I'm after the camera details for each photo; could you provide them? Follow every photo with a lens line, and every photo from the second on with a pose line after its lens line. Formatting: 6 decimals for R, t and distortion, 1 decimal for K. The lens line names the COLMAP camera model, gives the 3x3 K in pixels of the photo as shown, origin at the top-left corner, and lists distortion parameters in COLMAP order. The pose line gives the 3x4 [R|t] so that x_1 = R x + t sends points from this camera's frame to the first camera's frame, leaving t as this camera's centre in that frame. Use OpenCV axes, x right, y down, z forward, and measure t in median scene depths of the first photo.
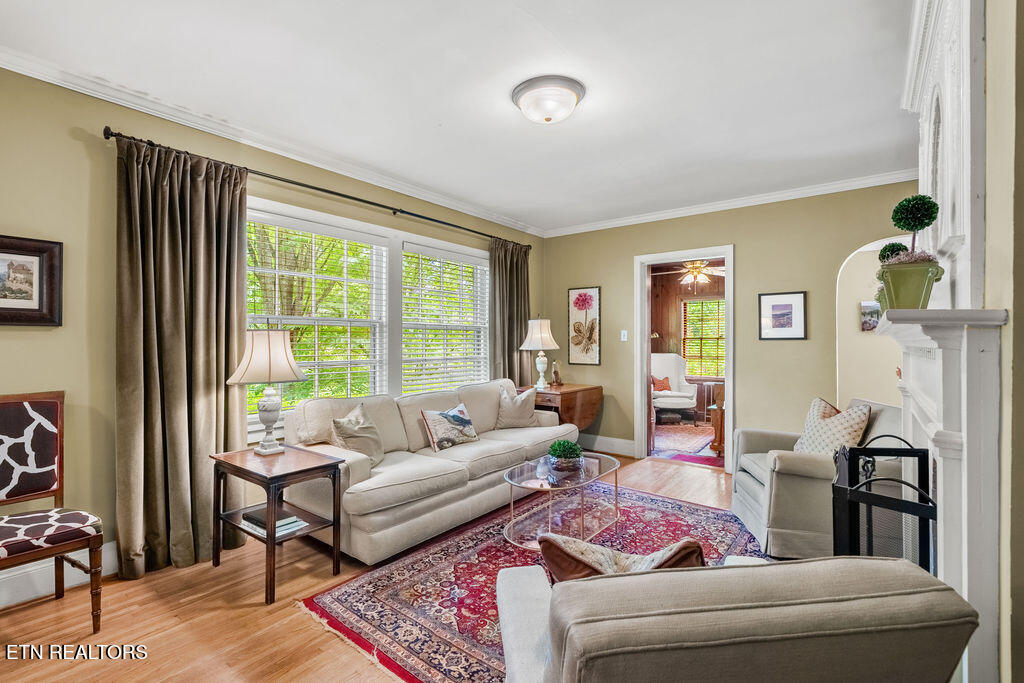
lens RADIAL K [[468.6, 0, 503.5], [0, 468.6, 336.2], [0, 0, 1]] dist [-0.006115, 0.001398]
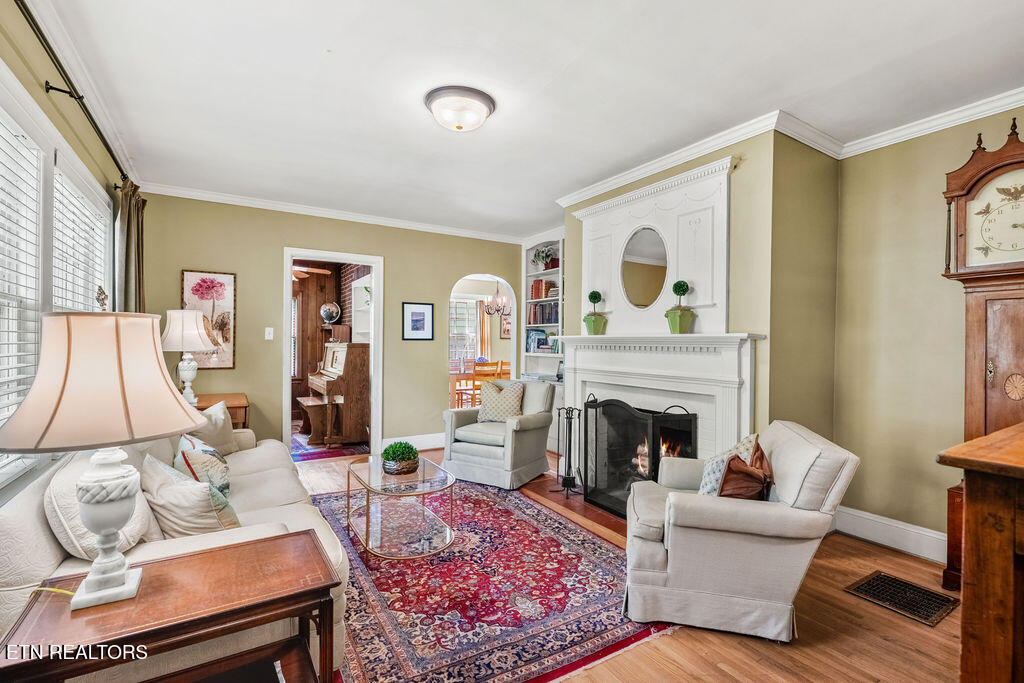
lens RADIAL K [[468.6, 0, 512.1], [0, 468.6, 343.7], [0, 0, 1]] dist [-0.006115, 0.001398]
pose [[0.343947, -0.001715, 0.938987, -0.439930], [-0.018837, 0.999784, 0.008726, 0.001515], [-0.938800, -0.020689, 0.343841, 0.280510]]
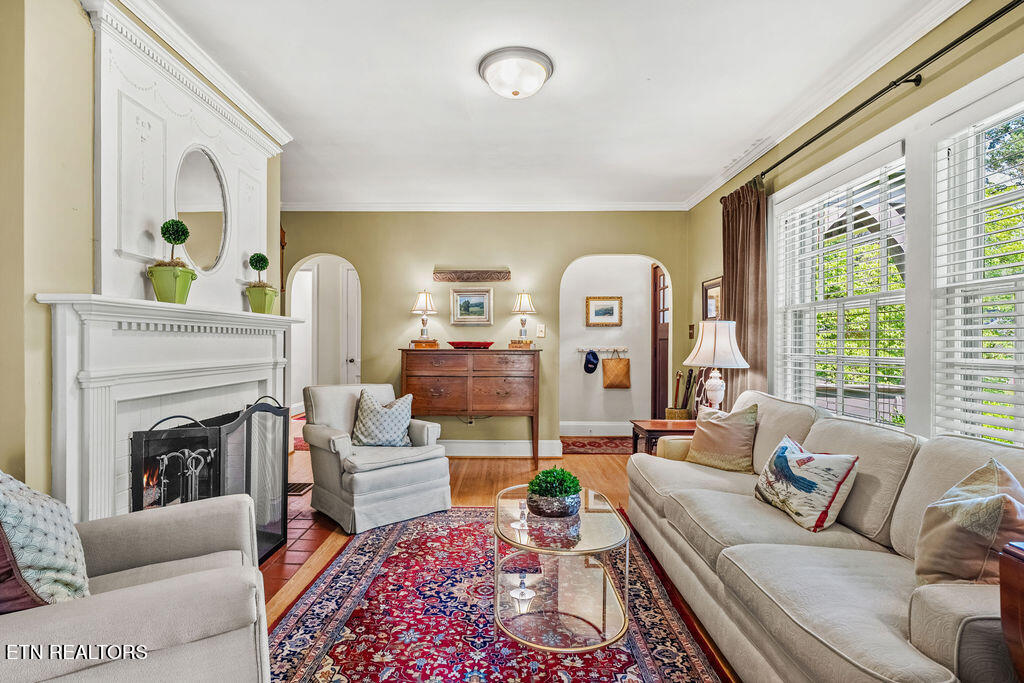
lens RADIAL K [[533.8, 0, 505.8], [0, 533.8, 346.5], [0, 0, 1]] dist [0.005002, 0.001082]
pose [[-0.789842, -0.002383, -0.613306, 0.409550], [-0.001670, 0.999997, -0.001736, 0.029499], [0.613308, -0.000347, -0.789844, 0.974080]]
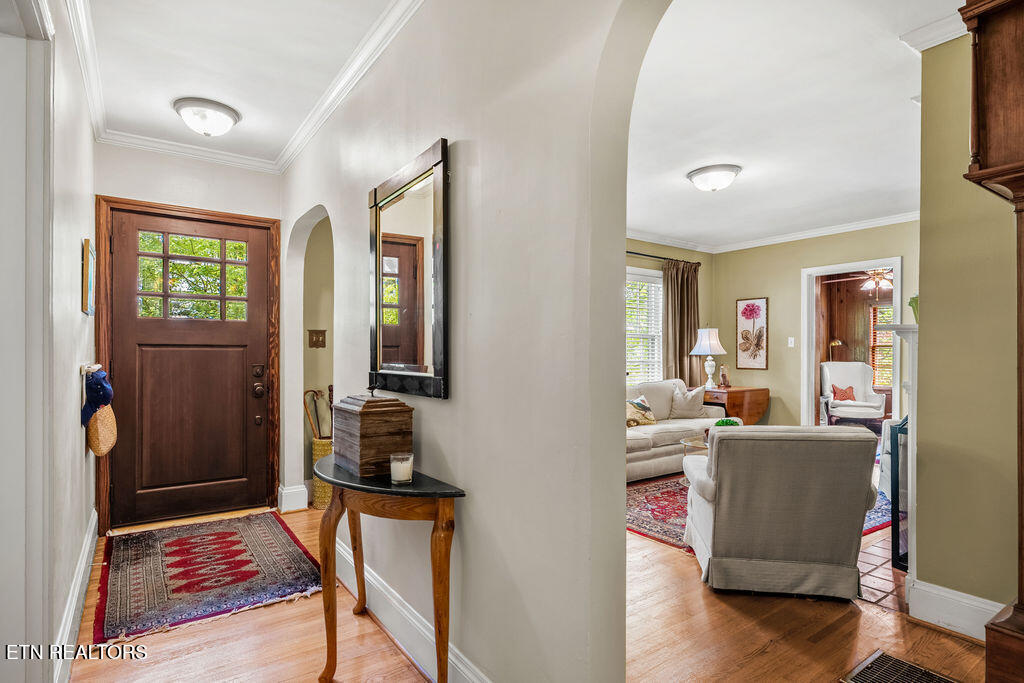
lens RADIAL K [[533.8, 0, 509.4], [0, 533.8, 352.4], [0, 0, 1]] dist [0.005002, 0.001082]
pose [[0.960277, 0.001610, -0.279044, -0.025205], [0.001275, 0.999948, 0.010159, 0.009463], [0.279046, -0.010112, 0.960224, -0.396374]]
